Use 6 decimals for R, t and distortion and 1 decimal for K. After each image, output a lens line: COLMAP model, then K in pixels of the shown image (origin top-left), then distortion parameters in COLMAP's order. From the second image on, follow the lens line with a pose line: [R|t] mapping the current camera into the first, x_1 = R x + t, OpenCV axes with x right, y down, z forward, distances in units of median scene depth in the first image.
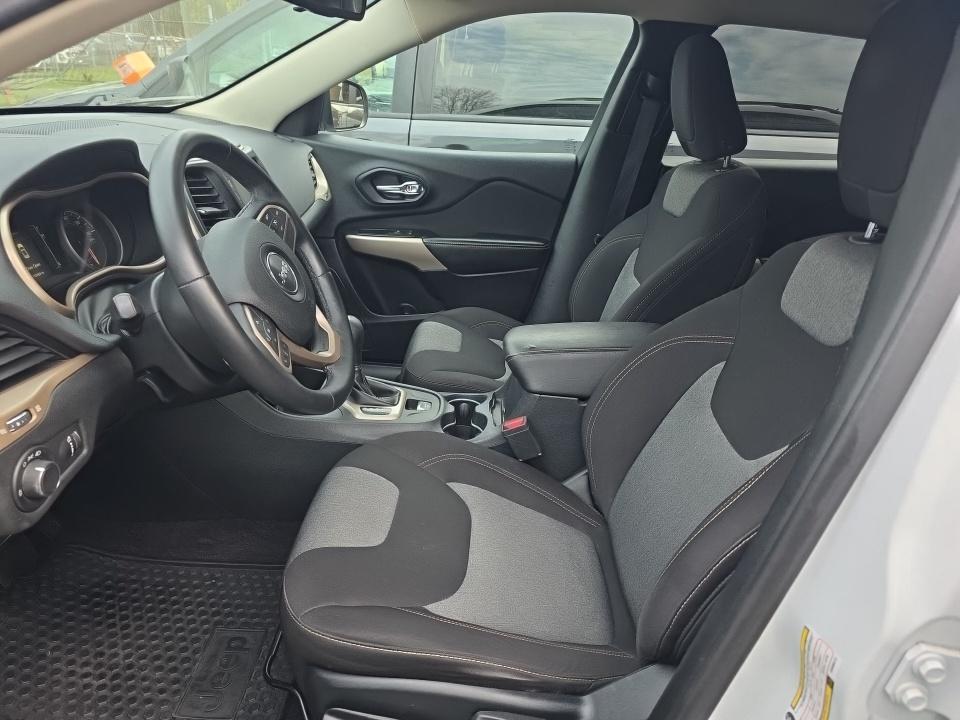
lens RADIAL K [[641.9, 0, 480.0], [0, 641.9, 360.0], [0, 0, 1]] dist [0.010941, -0.004170]
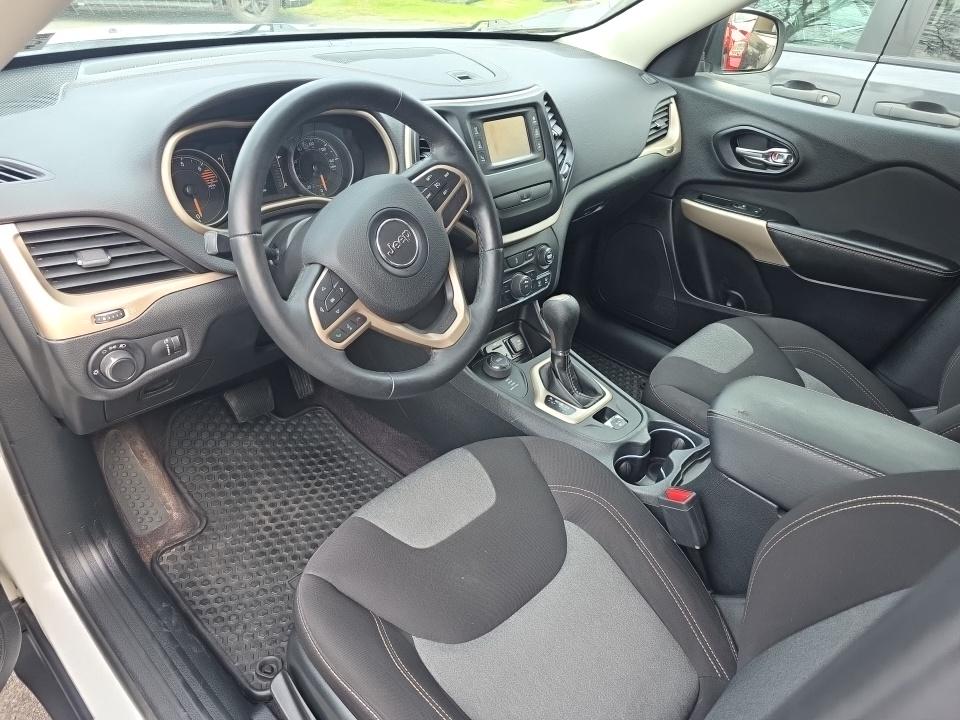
lens RADIAL K [[638.9, 0, 479.5], [0, 638.9, 352.2], [0, 0, 1]] dist [0.015582, -0.005673]
pose [[0.736081, 0.346675, -0.581379, 0.167540], [-0.287810, 0.937679, 0.194740, -0.089295], [0.612658, 0.023983, 0.789984, 0.152461]]
